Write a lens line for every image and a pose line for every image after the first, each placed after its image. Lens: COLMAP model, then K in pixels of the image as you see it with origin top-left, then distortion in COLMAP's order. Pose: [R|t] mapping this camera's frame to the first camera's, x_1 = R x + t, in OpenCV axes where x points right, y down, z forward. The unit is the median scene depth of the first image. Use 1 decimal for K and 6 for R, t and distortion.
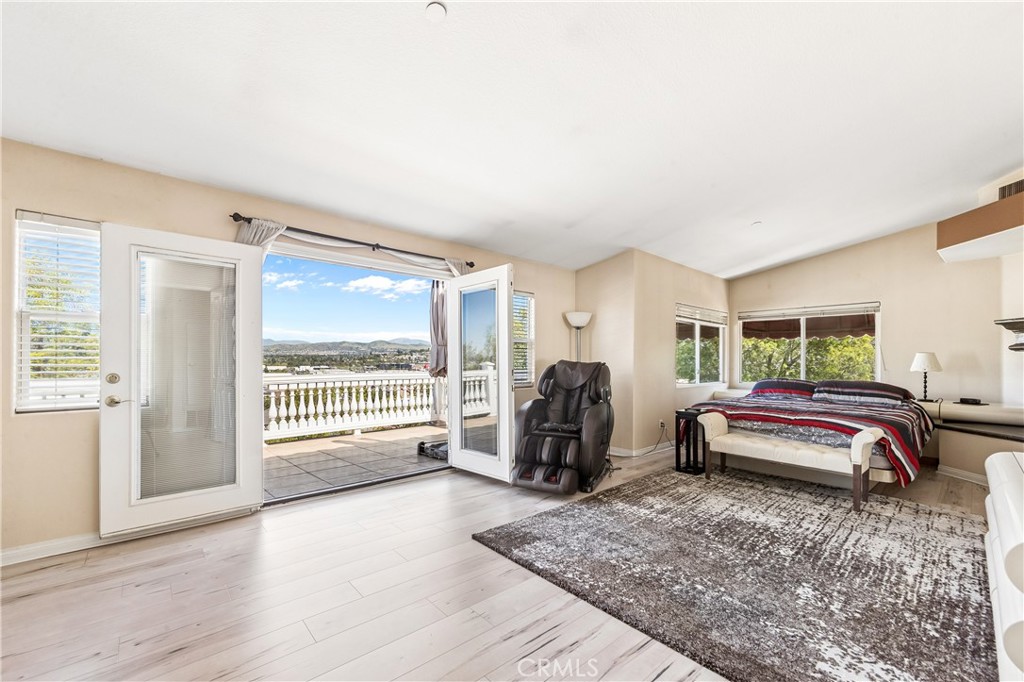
lens RADIAL K [[411.8, 0, 516.3], [0, 411.8, 361.2], [0, 0, 1]] dist [0.002098, 0.000186]
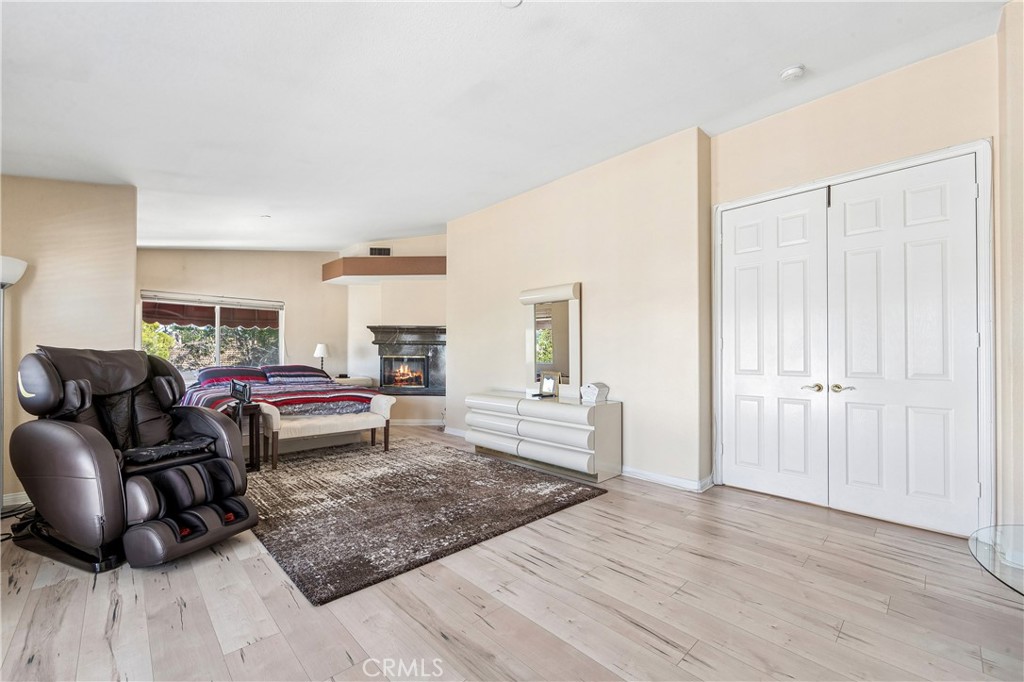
lens RADIAL K [[411.8, 0, 513.5], [0, 411.8, 347.2], [0, 0, 1]] dist [0.002098, 0.000186]
pose [[-0.022813, 0.009030, 0.999699, -0.673111], [-0.009054, 0.999916, -0.009238, -0.002614], [-0.999699, -0.009262, -0.022730, 0.571229]]
